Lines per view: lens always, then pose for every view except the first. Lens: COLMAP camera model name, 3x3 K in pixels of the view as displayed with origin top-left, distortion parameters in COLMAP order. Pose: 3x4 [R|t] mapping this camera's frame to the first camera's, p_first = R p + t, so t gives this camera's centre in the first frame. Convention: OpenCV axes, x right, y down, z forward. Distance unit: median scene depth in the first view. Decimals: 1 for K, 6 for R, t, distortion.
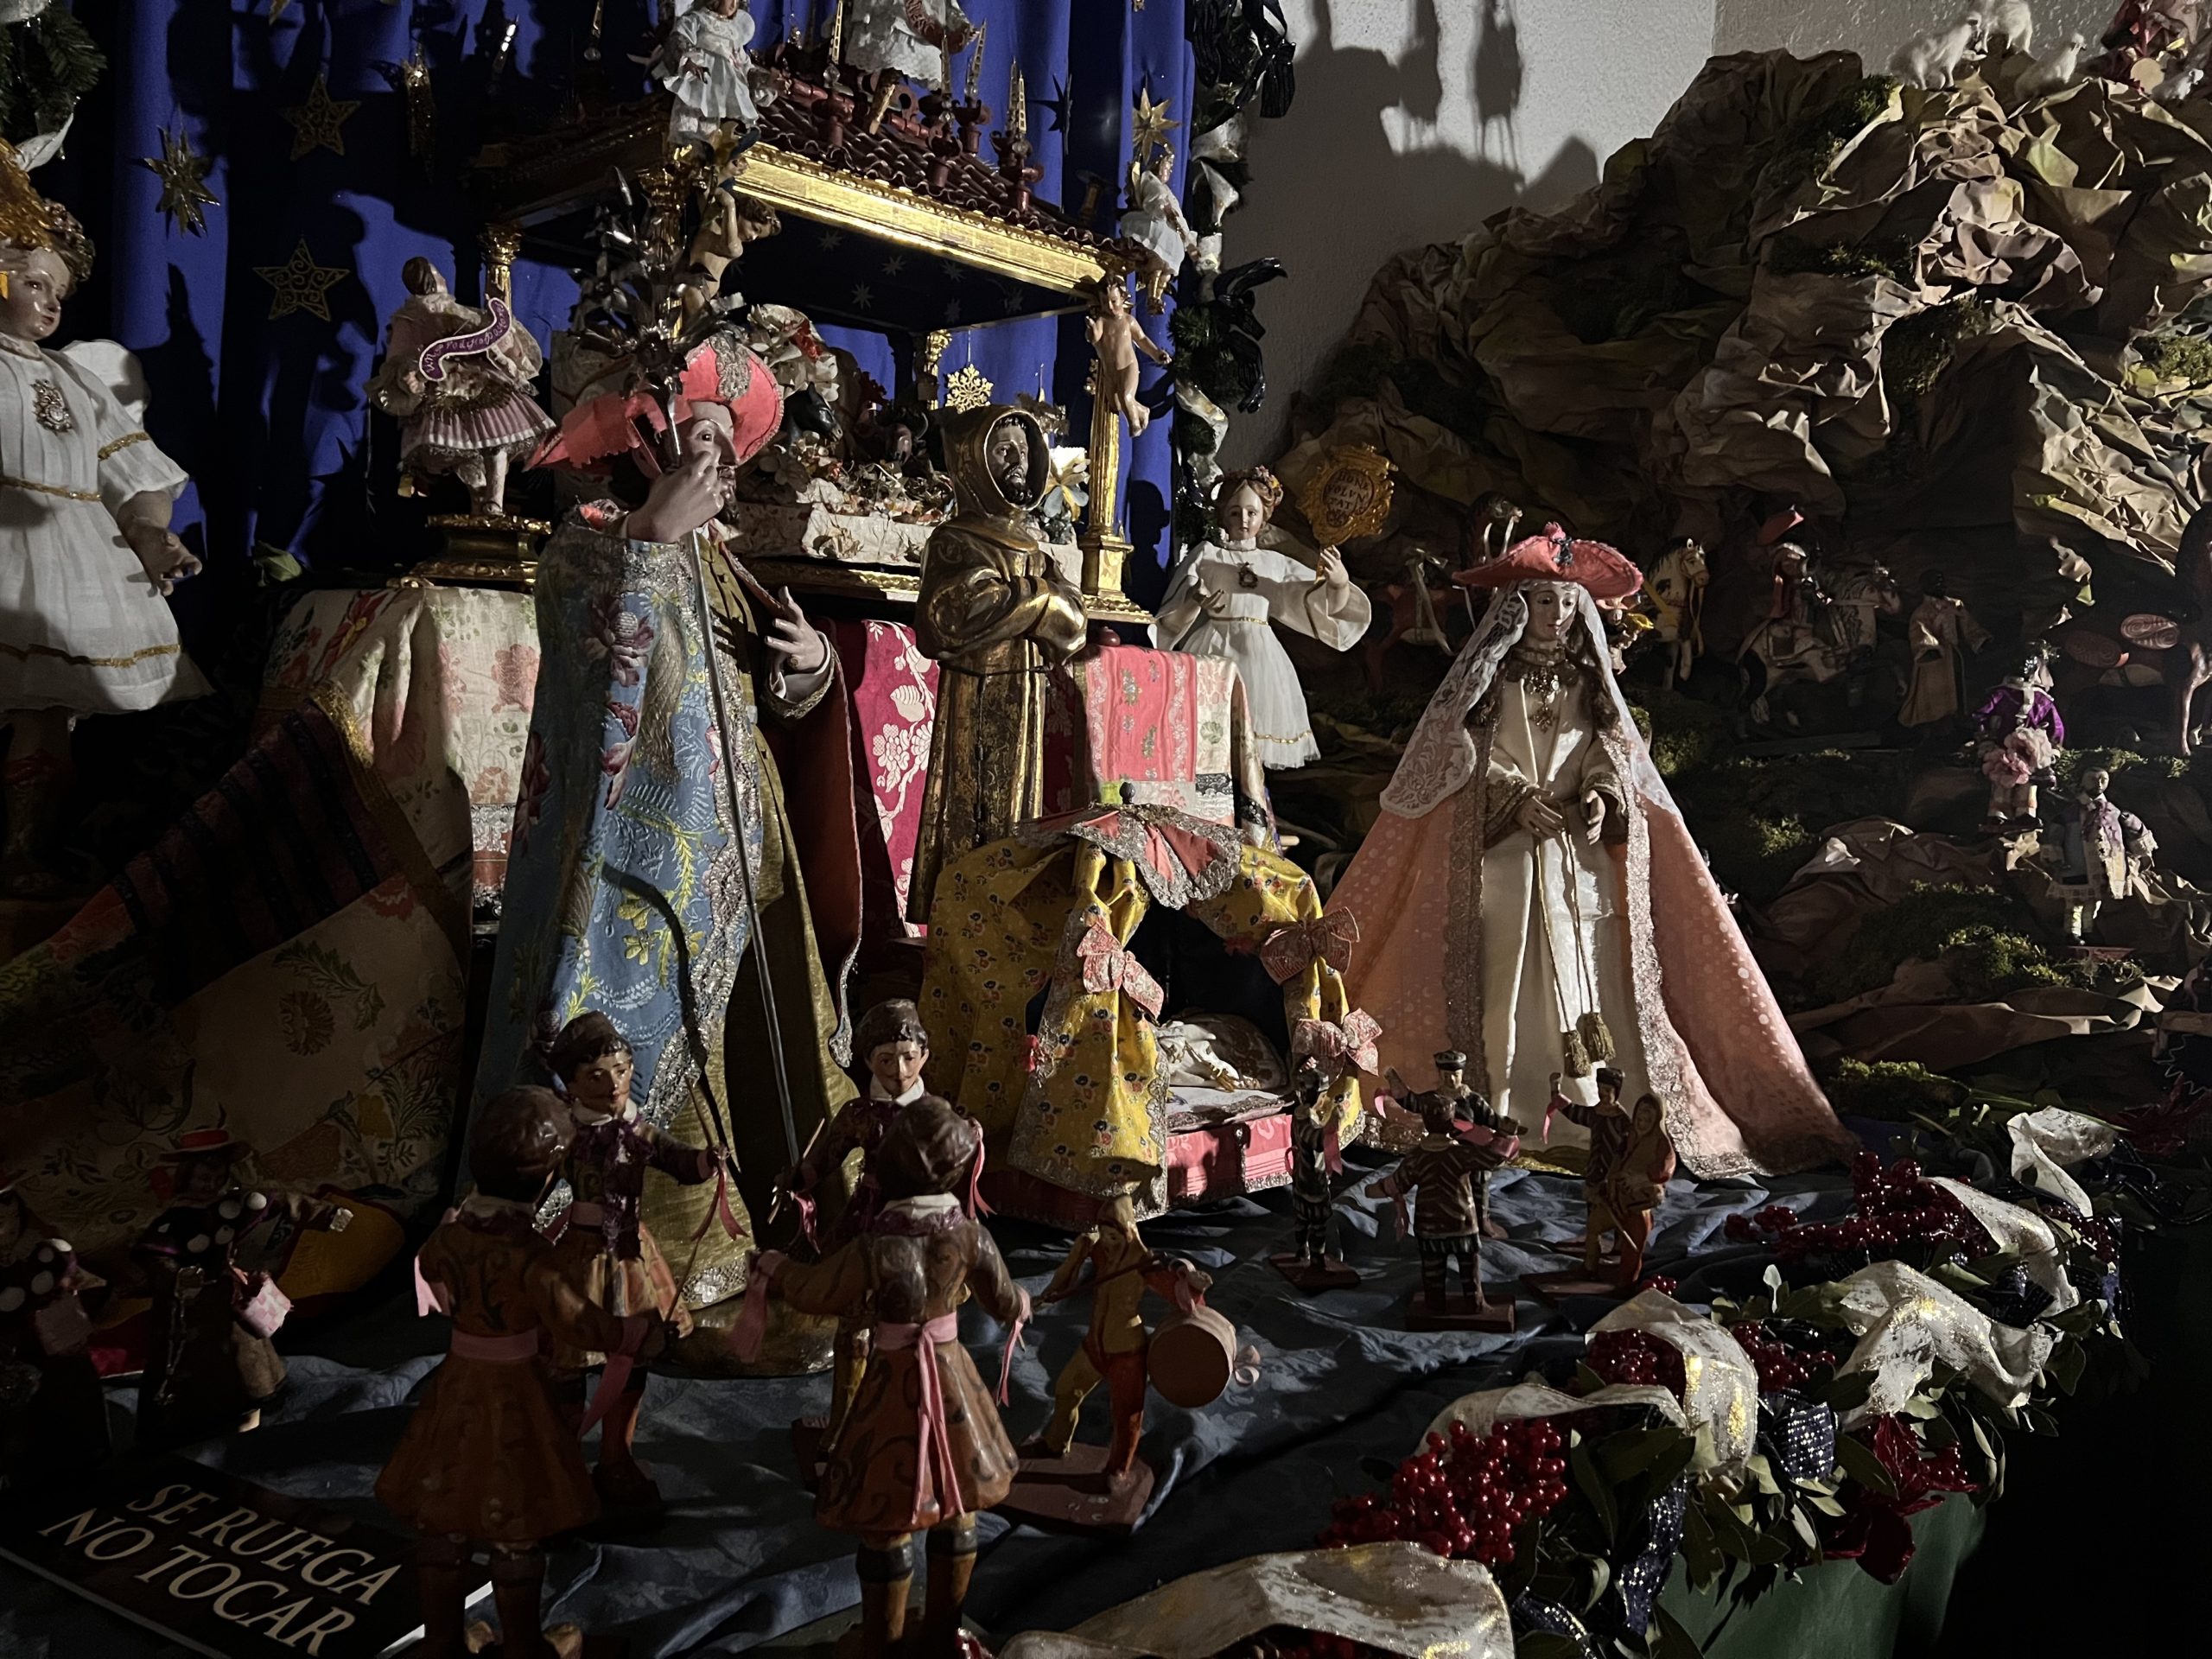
lens RADIAL K [[1669.0, 0, 1110.4], [0, 1669.0, 820.7], [0, 0, 1]] dist [0.063947, -0.067843]
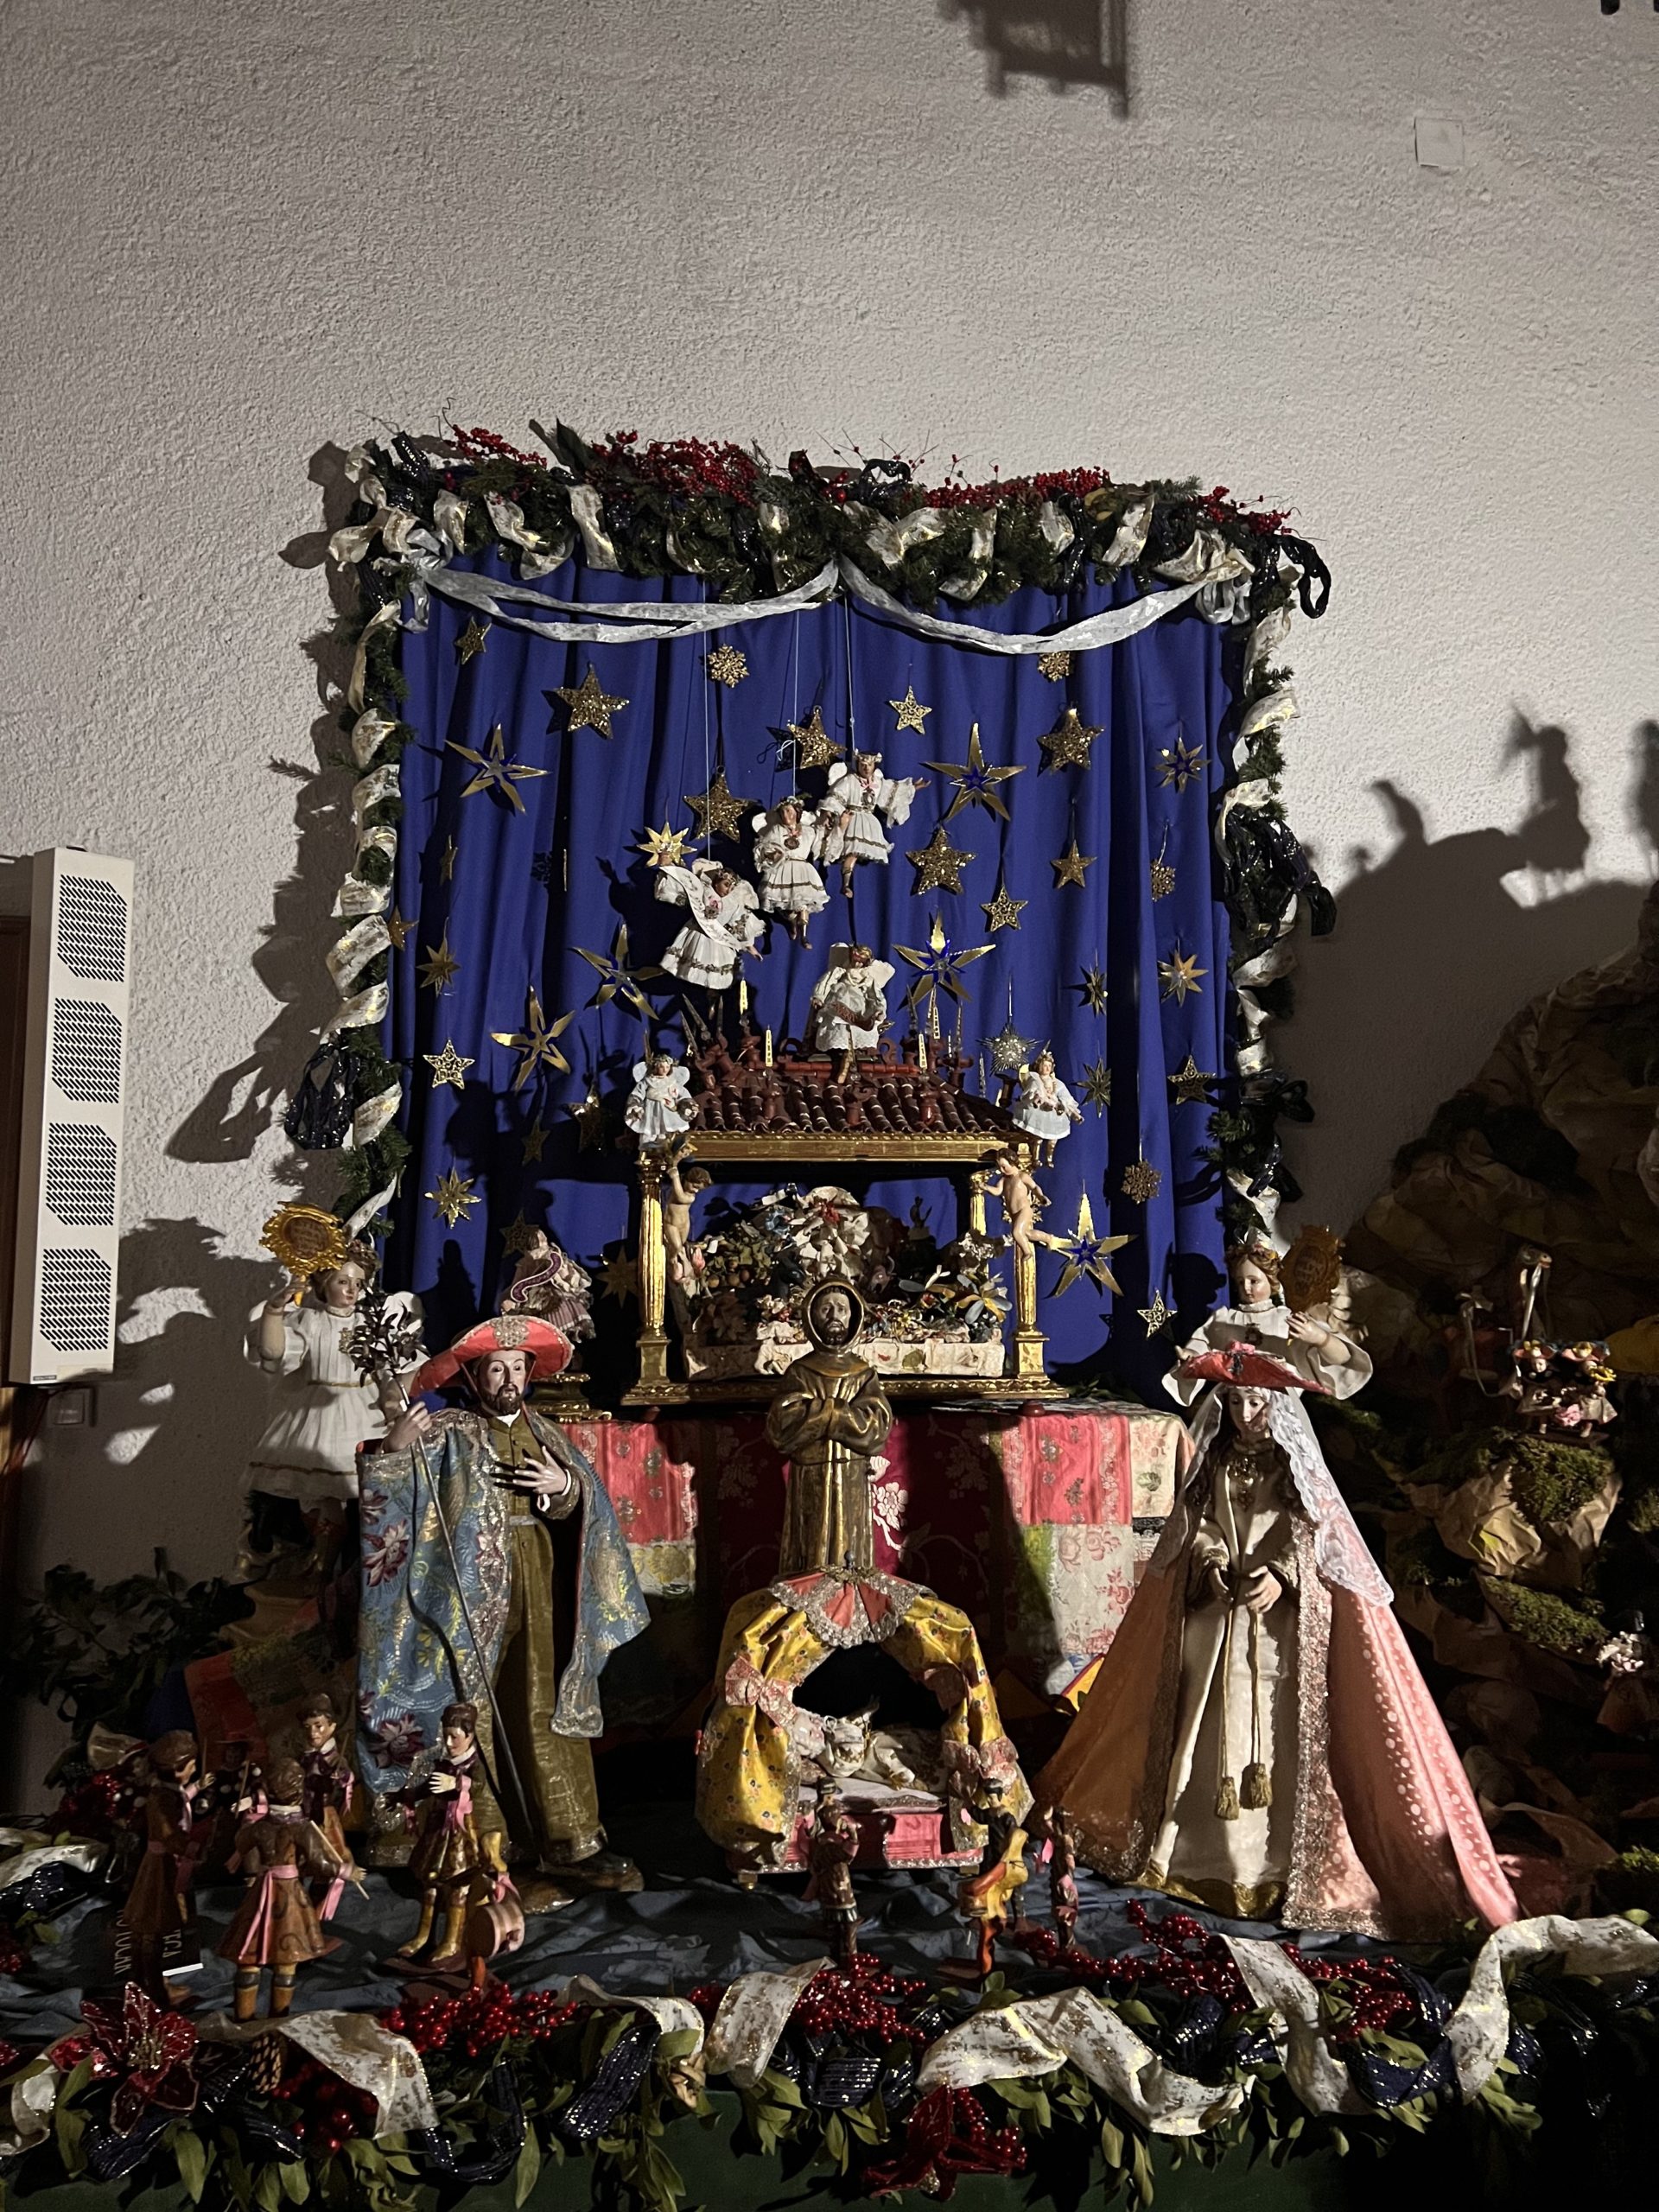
lens RADIAL K [[1646.3, 0, 829.5], [0, 1646.3, 1106.0], [0, 0, 1]] dist [0.131835, -0.258200]
pose [[0.781946, -0.111200, -0.613348, 0.825389], [-0.006592, 0.982429, -0.186519, -0.118462], [0.623312, 0.149891, 0.767473, -0.157588]]
